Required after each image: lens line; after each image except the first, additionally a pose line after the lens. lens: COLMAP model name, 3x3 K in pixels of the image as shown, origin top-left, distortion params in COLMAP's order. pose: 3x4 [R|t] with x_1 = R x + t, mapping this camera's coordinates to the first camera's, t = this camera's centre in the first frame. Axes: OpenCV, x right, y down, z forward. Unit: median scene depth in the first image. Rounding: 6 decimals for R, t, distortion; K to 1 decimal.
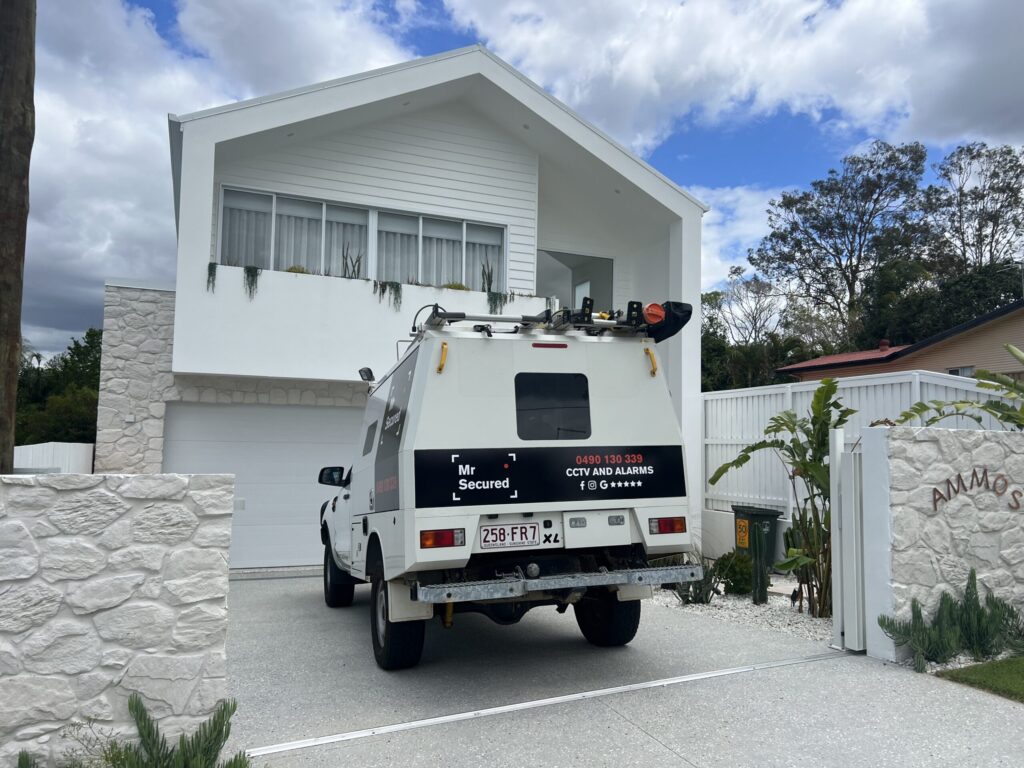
lens RADIAL K [[759.3, 0, 514.2], [0, 759.3, 379.4], [0, 0, 1]] dist [0.119259, -0.275769]
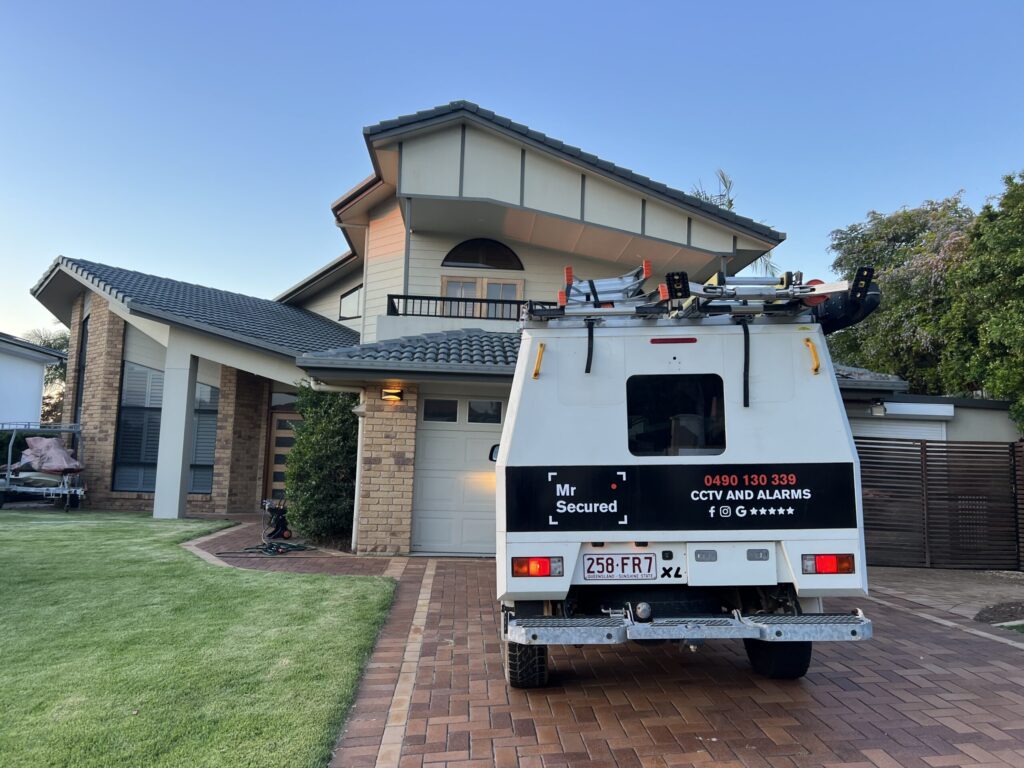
lens RADIAL K [[759.3, 0, 514.2], [0, 759.3, 379.4], [0, 0, 1]] dist [0.119259, -0.275769]
pose [[0.940004, 0.000438, -0.341163, 0.172562], [0.028300, 0.996453, 0.079253, -0.075461], [0.339987, -0.084153, 0.936657, 0.164691]]
